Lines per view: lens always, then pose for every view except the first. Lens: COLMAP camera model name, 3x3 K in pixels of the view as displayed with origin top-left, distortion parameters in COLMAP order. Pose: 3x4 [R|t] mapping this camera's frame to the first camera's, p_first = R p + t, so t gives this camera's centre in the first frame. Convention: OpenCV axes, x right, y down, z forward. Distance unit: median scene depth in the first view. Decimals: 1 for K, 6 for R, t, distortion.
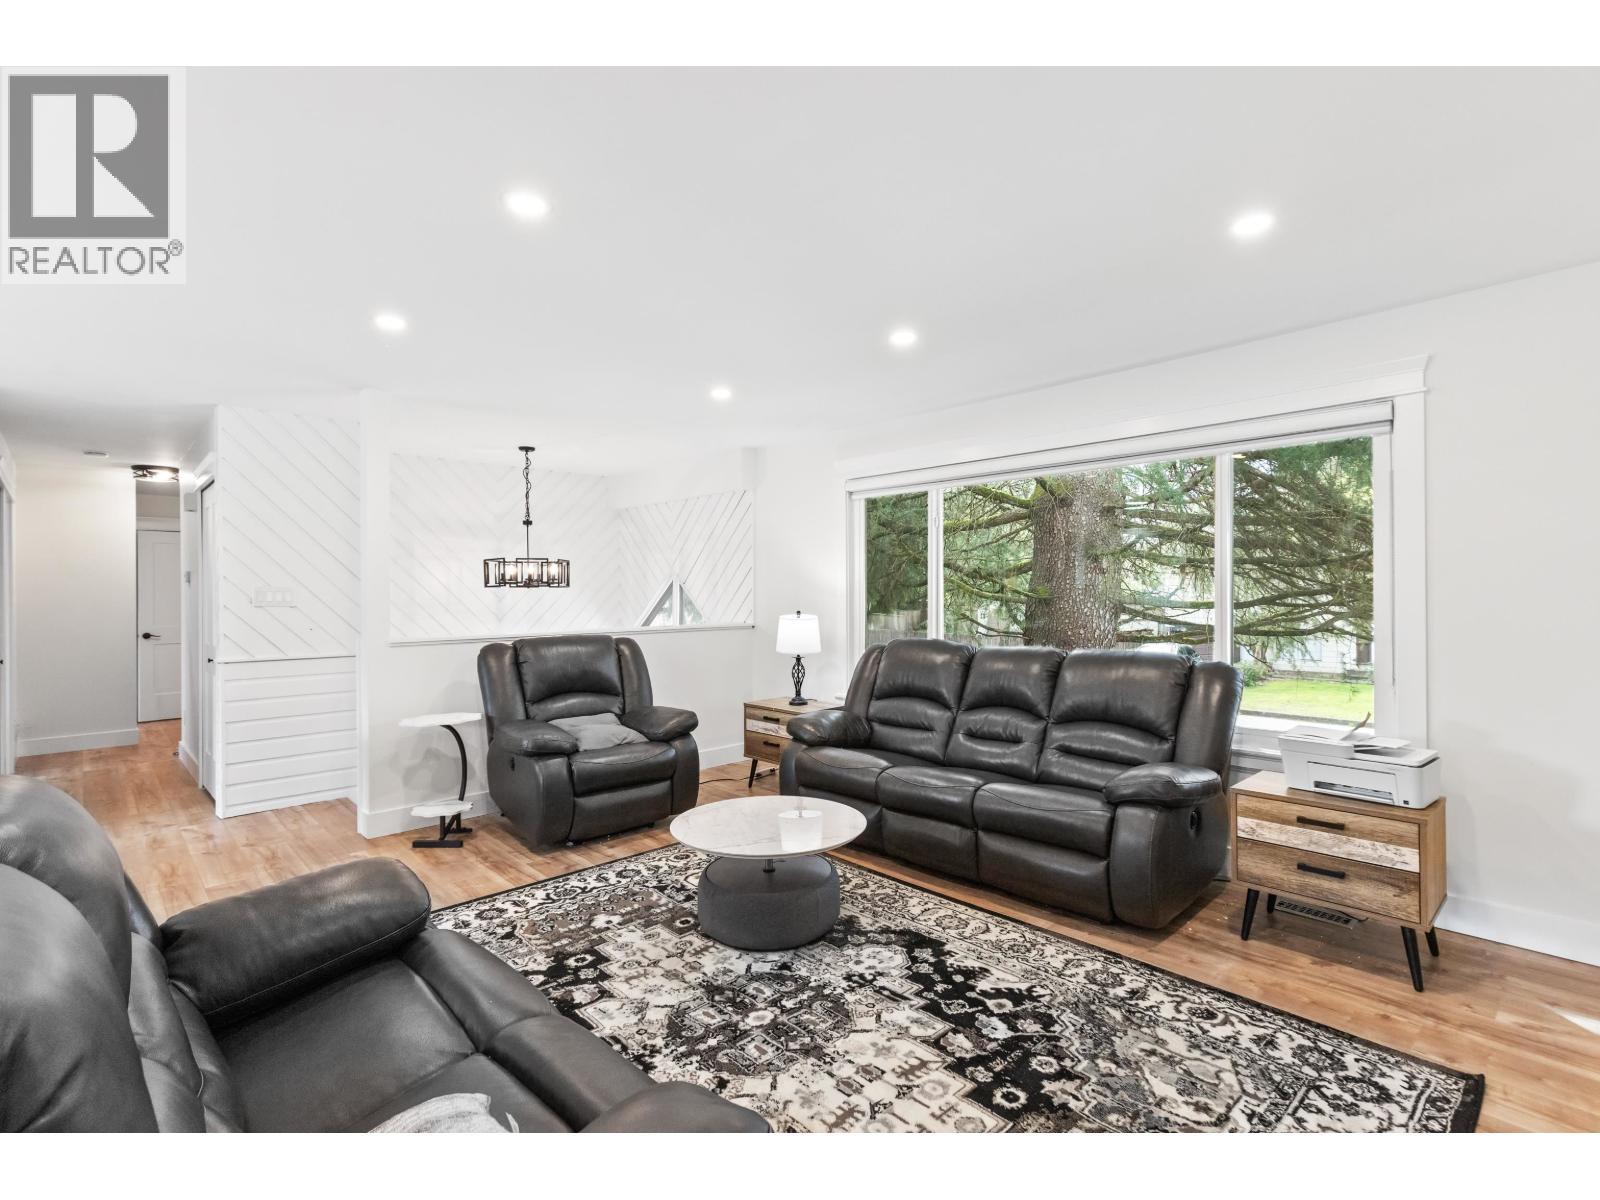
lens RADIAL K [[758.2, 0, 807.9], [0, 758.2, 598.5], [0, 0, 1]] dist [0.002147, 0.000069]
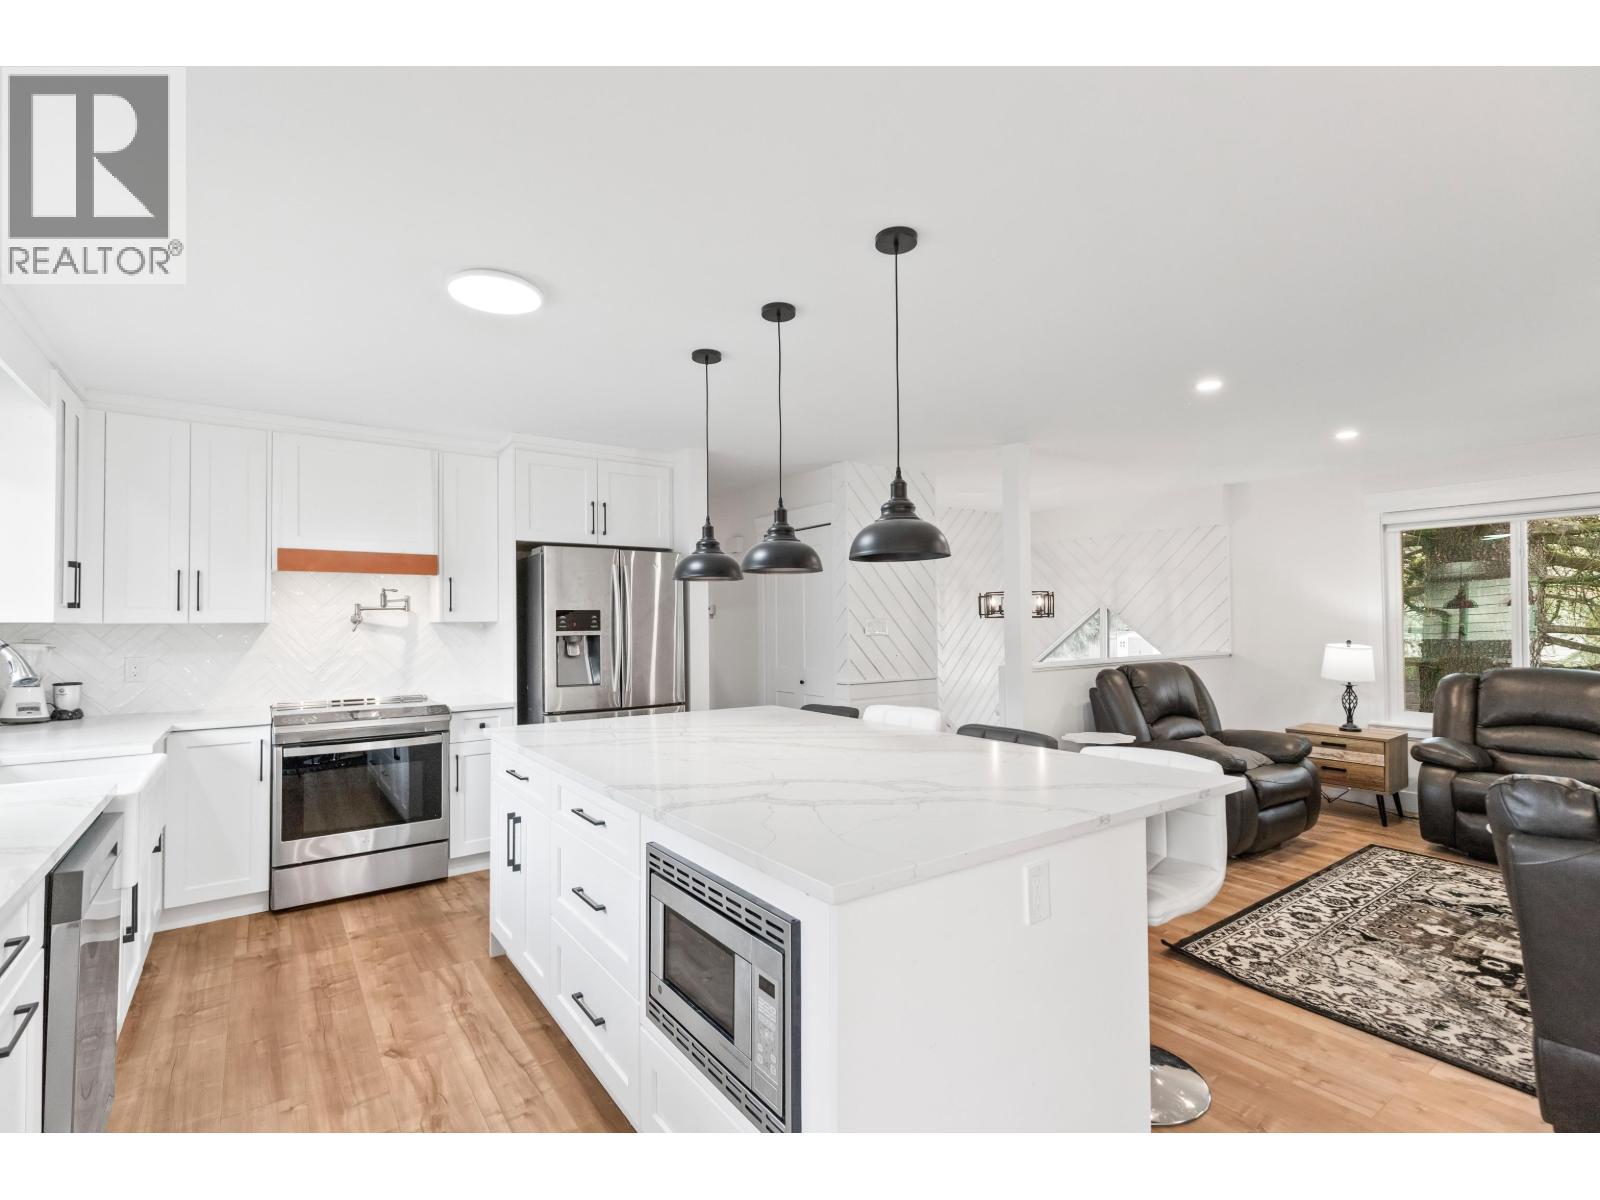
lens RADIAL K [[730.0, 0, 787.5], [0, 730.0, 607.7], [0, 0, 1]] dist [0.000219, -0.000157]
pose [[0.989100, -0.004823, -0.147169, -1.063255], [0.000714, 0.999609, -0.027961, -0.001117], [0.147247, 0.027551, 0.988716, -0.172450]]
